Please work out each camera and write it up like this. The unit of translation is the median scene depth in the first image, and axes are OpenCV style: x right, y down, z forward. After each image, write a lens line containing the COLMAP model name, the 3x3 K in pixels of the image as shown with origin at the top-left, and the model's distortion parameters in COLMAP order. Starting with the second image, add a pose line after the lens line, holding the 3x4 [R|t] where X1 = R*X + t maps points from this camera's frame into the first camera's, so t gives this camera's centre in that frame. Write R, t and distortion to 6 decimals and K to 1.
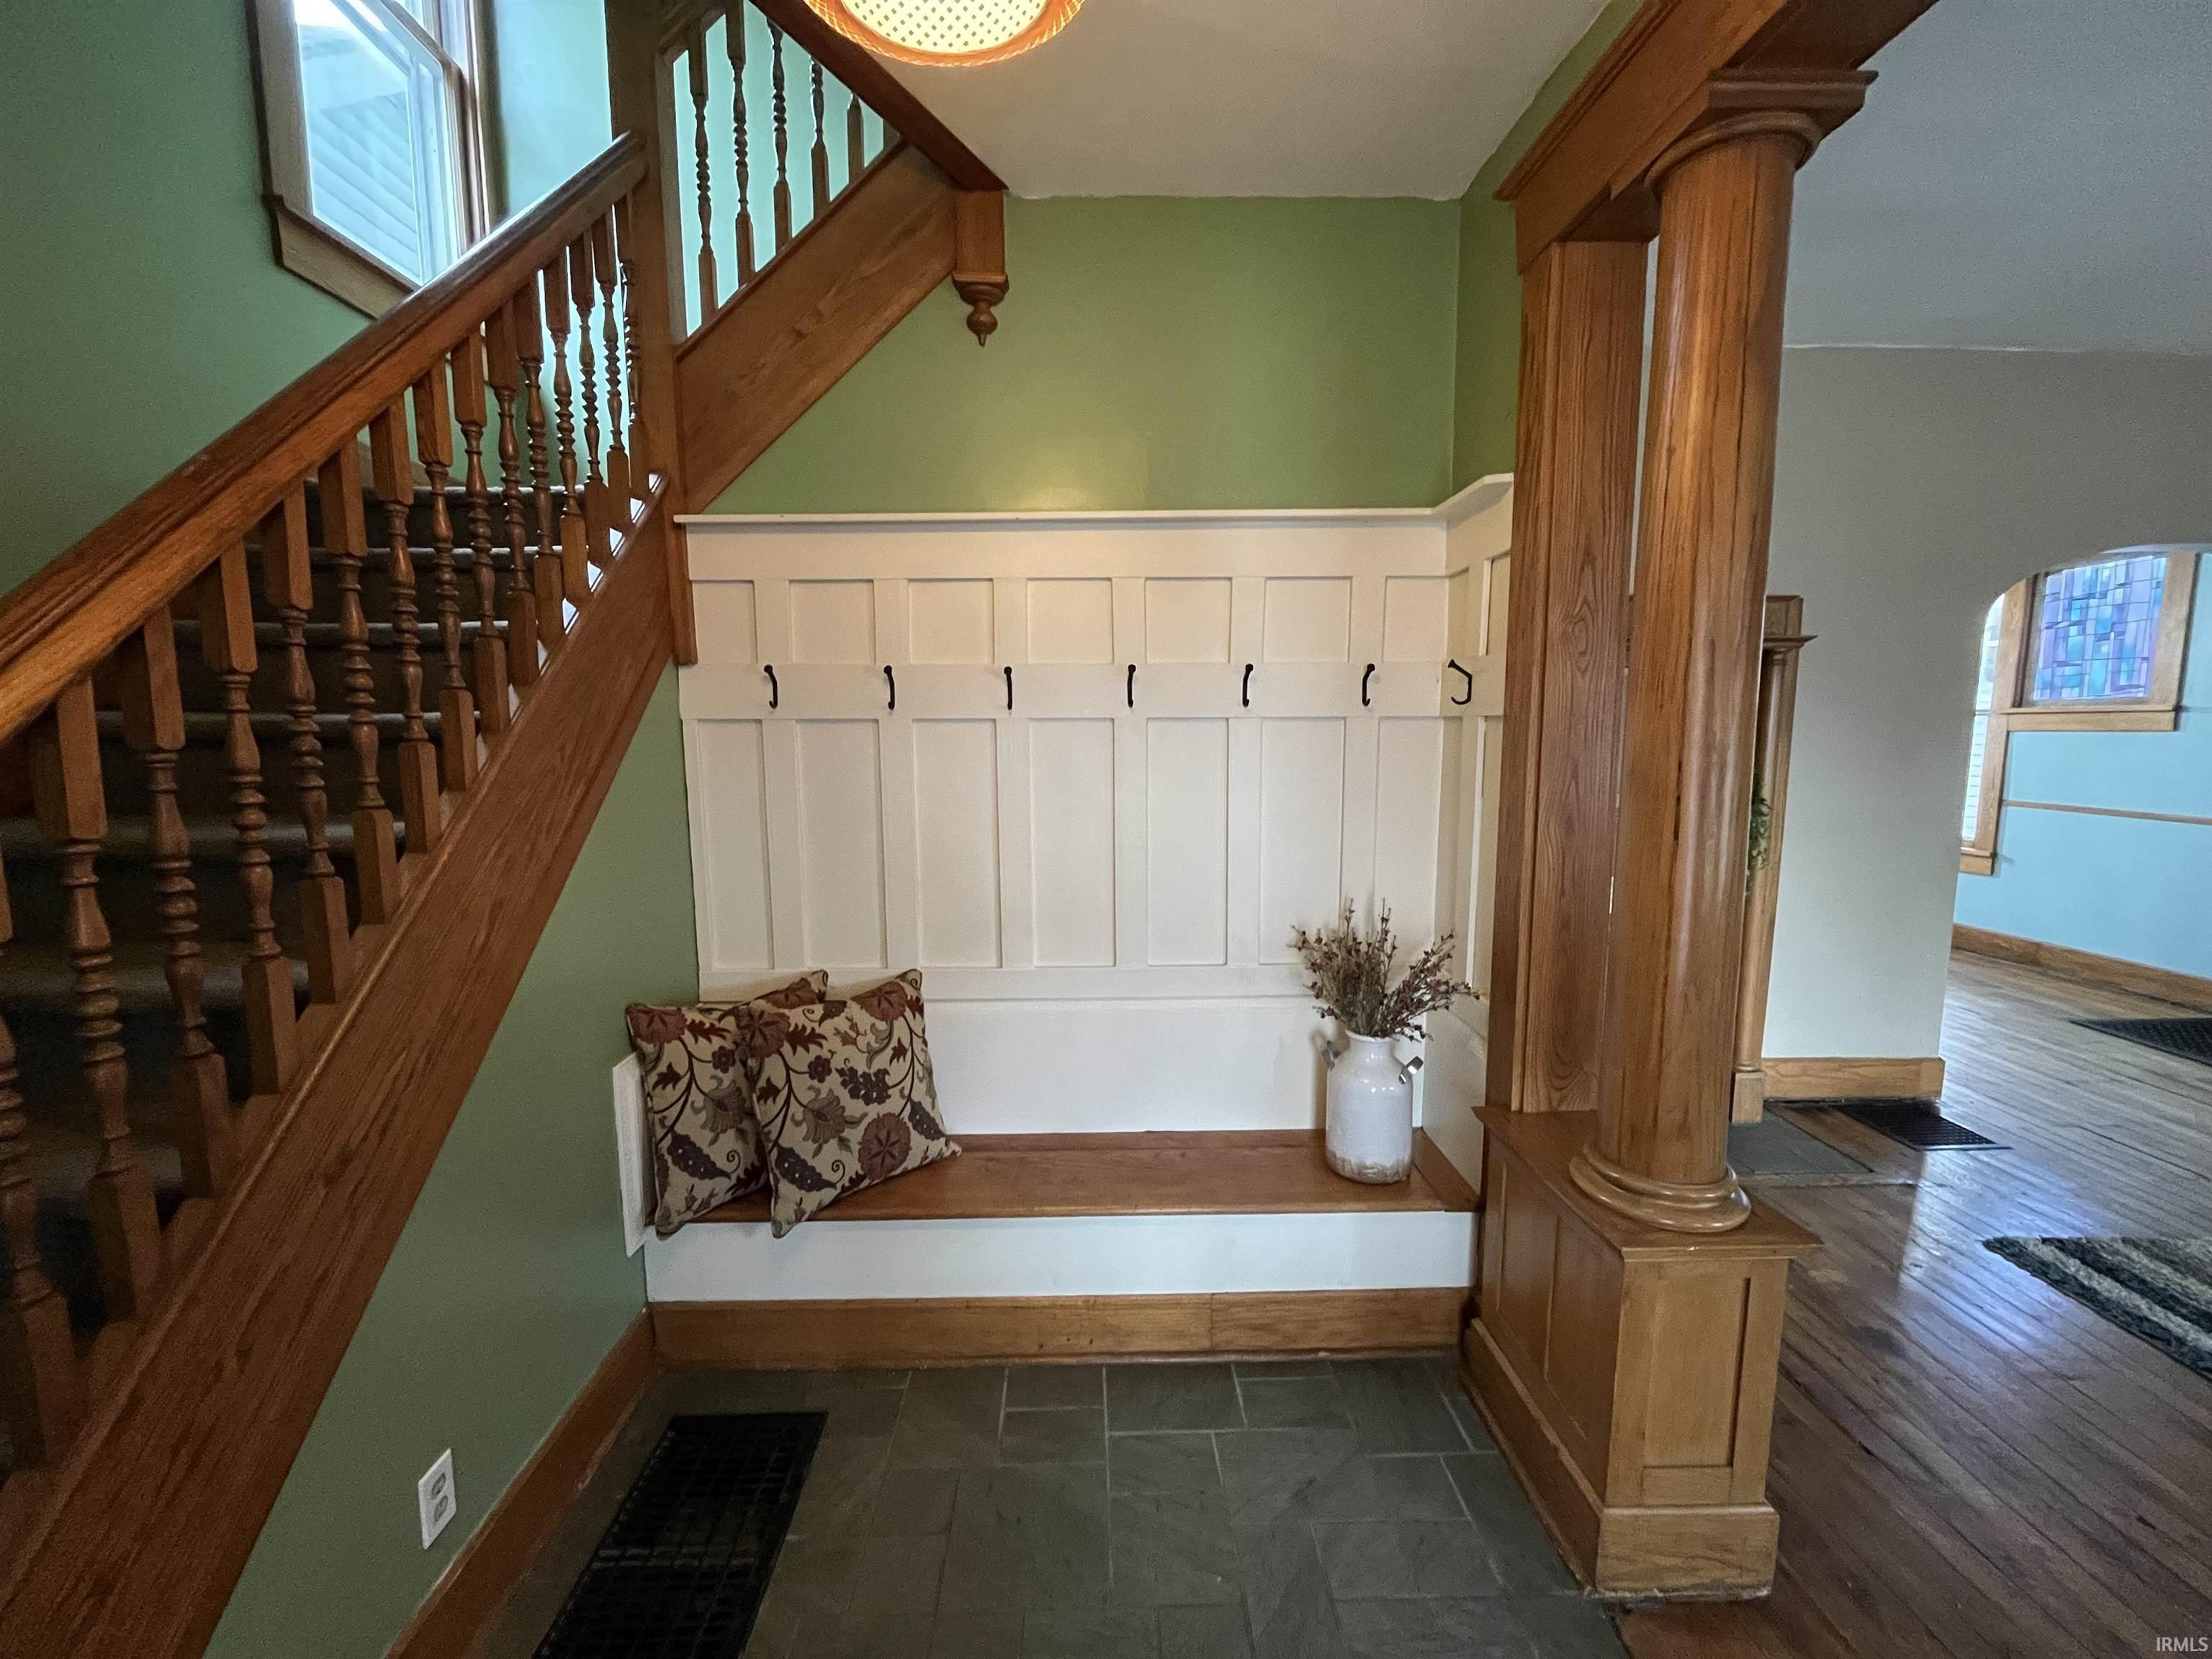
lens RADIAL K [[892.7, 0, 1106.8], [0, 892.7, 833.1], [0, 0, 1]] dist [-0.003624, 0.000595]
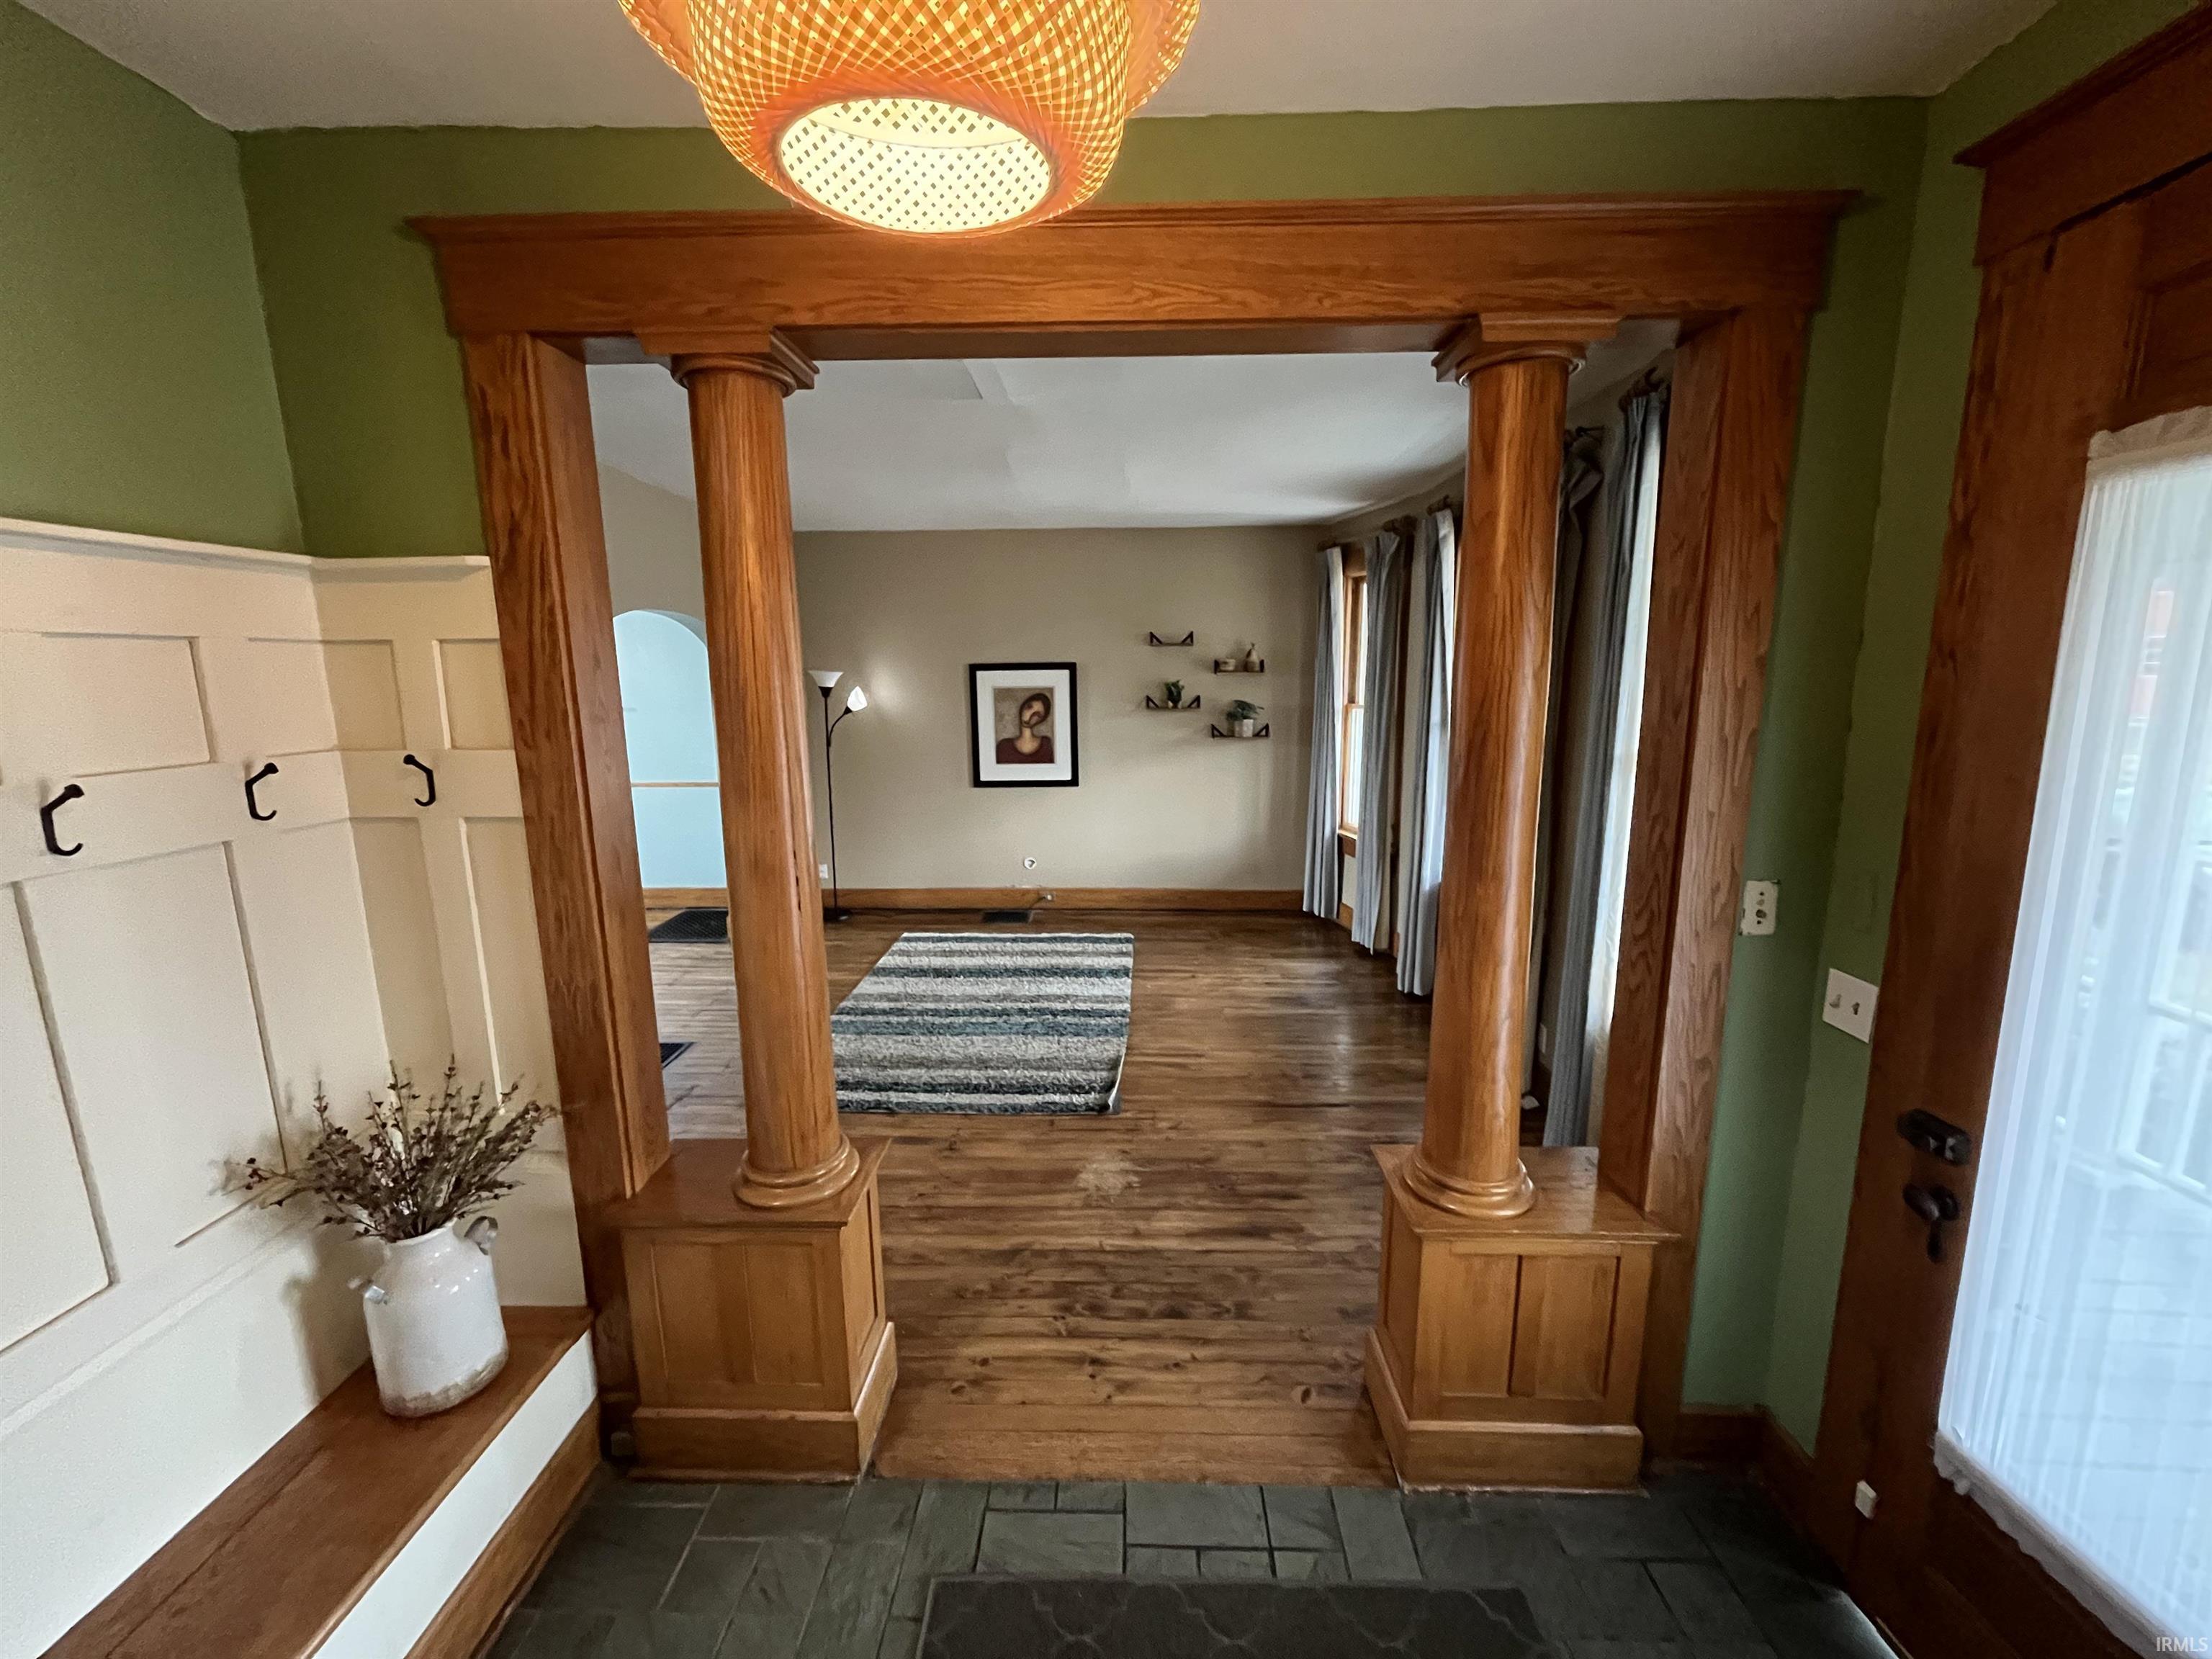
lens RADIAL K [[892.7, 0, 1102.0], [0, 892.7, 833.2], [0, 0, 1]] dist [-0.003624, 0.000595]
pose [[0.059115, -0.177537, 0.982337, -0.243034], [0.133116, 0.976671, 0.168502, -0.108058], [-0.989336, 0.120804, 0.081369, 0.186239]]
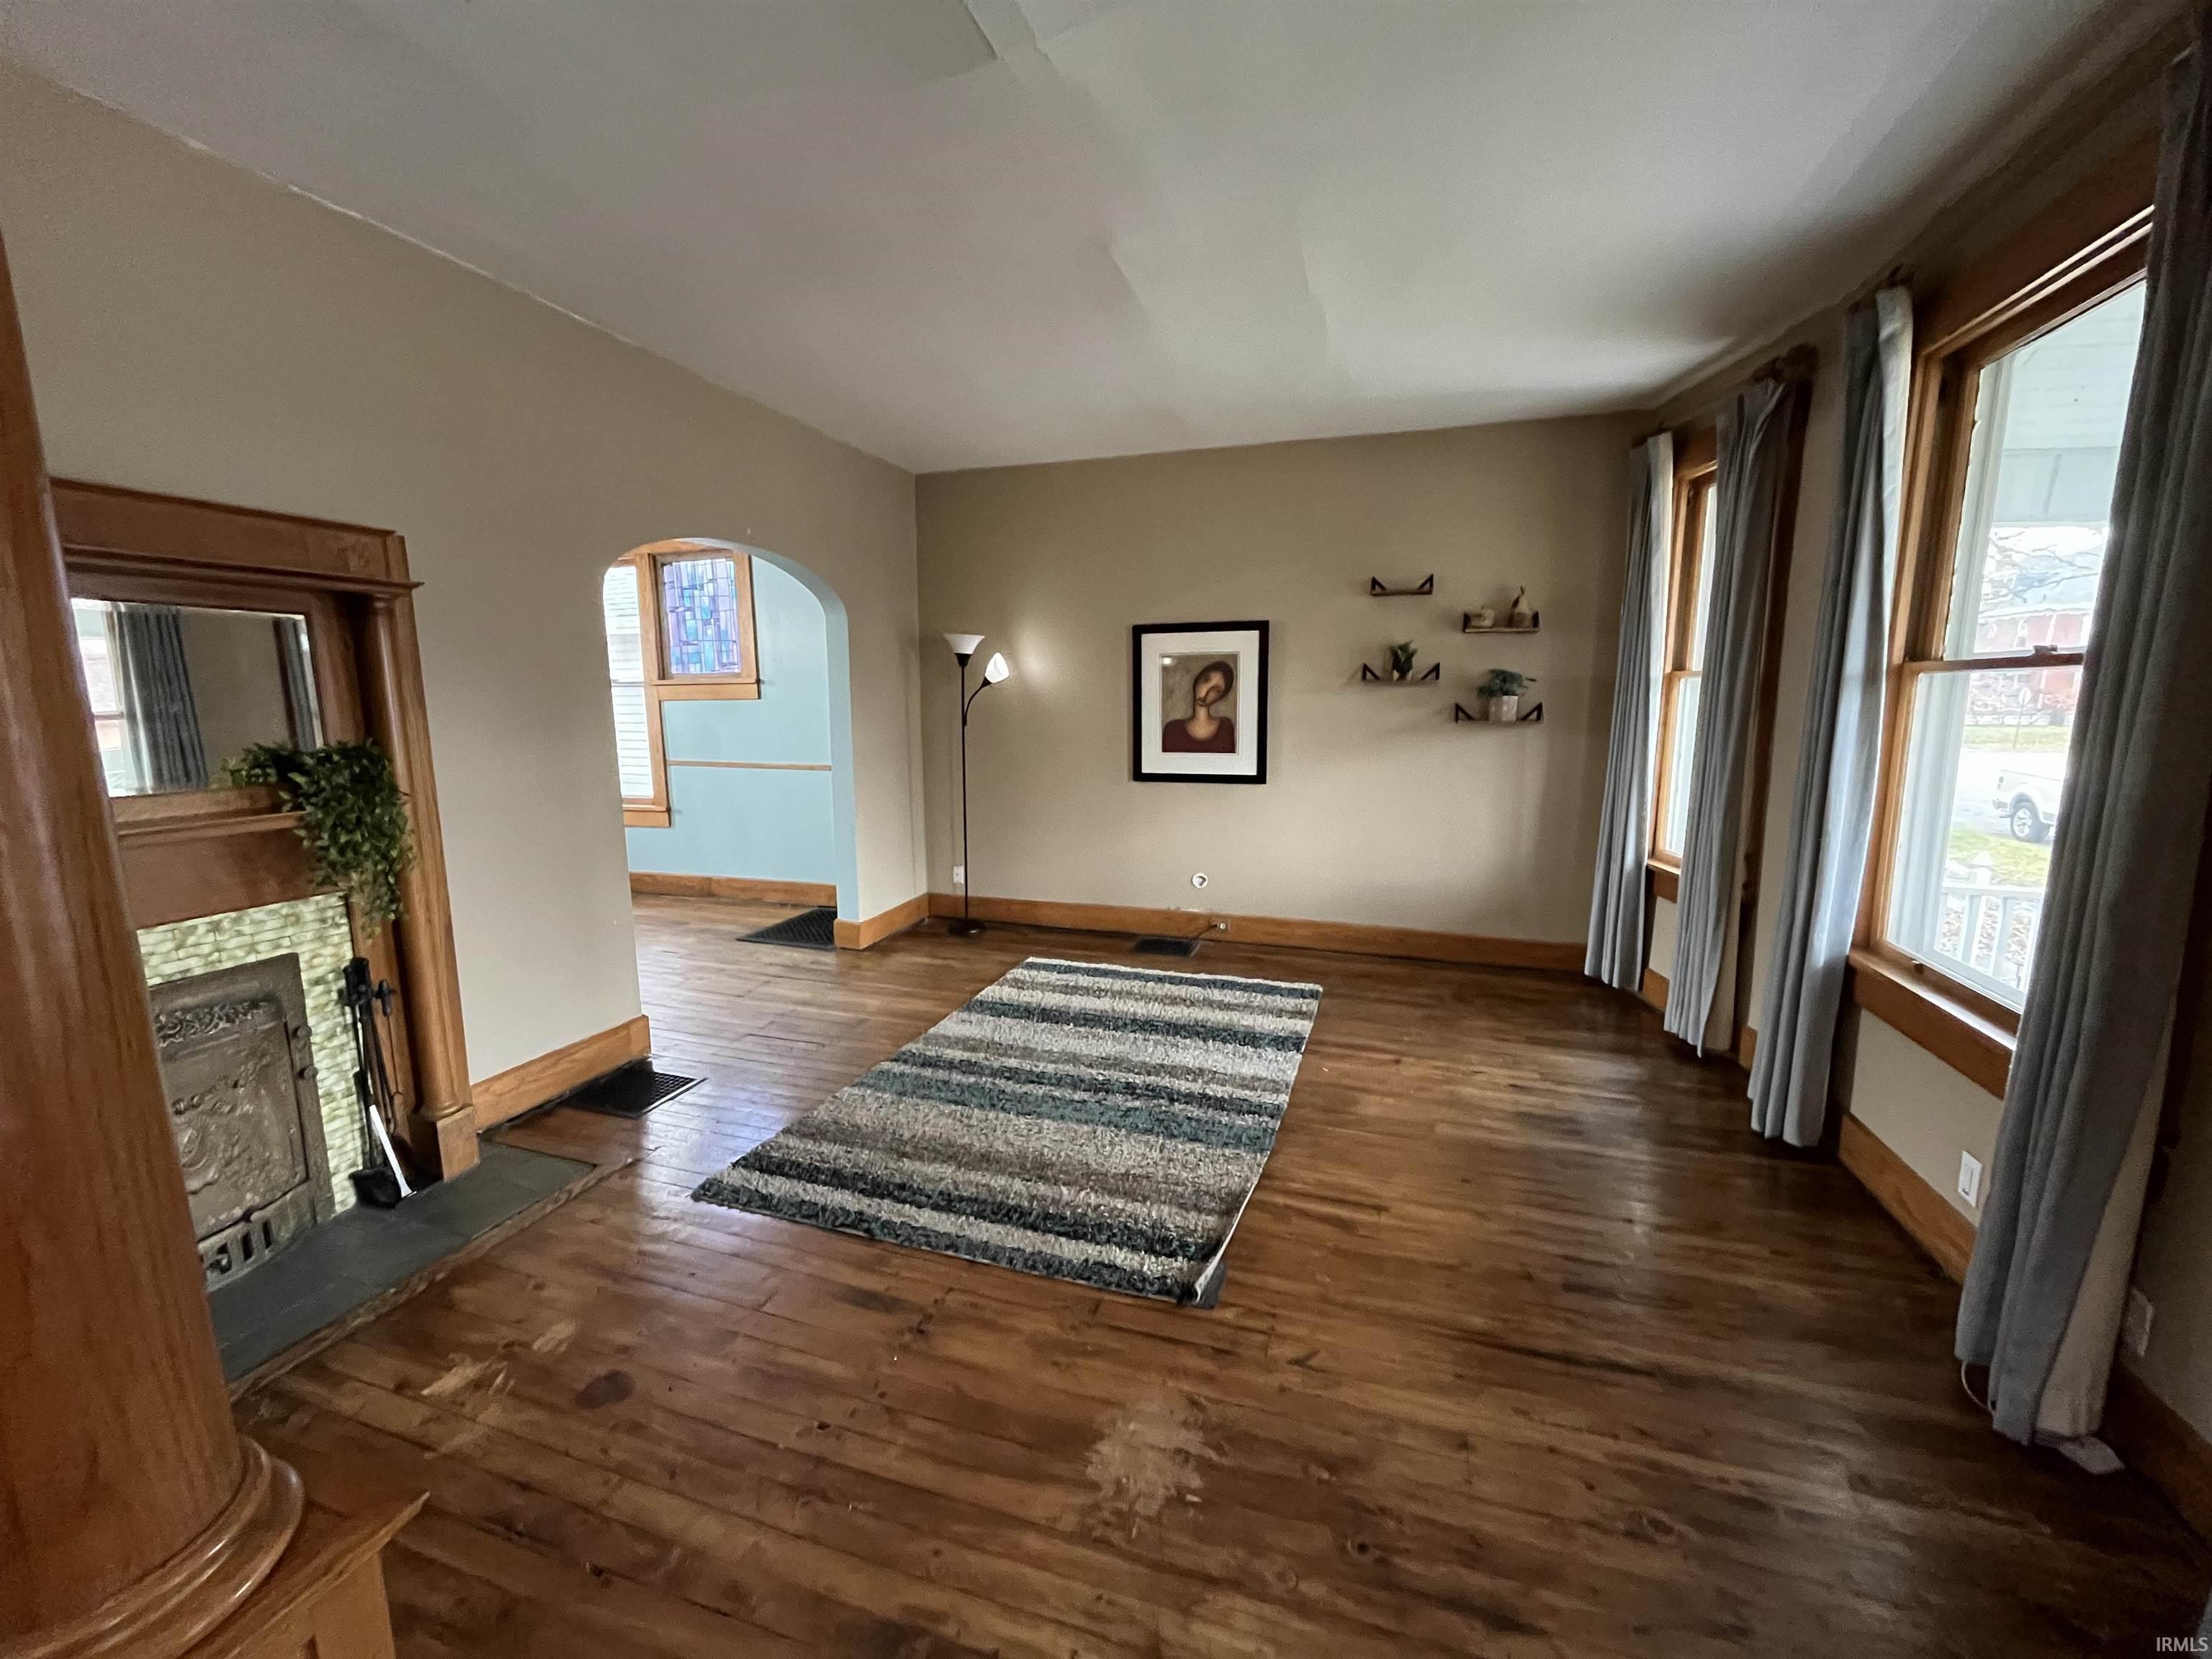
lens RADIAL K [[892.7, 0, 1103.2], [0, 892.7, 831.8], [0, 0, 1]] dist [-0.003624, 0.000595]
pose [[0.340065, -0.144220, 0.929277, 0.184845], [0.120492, 0.986708, 0.109040, -0.006362], [-0.932651, 0.074889, 0.352923, 0.119659]]
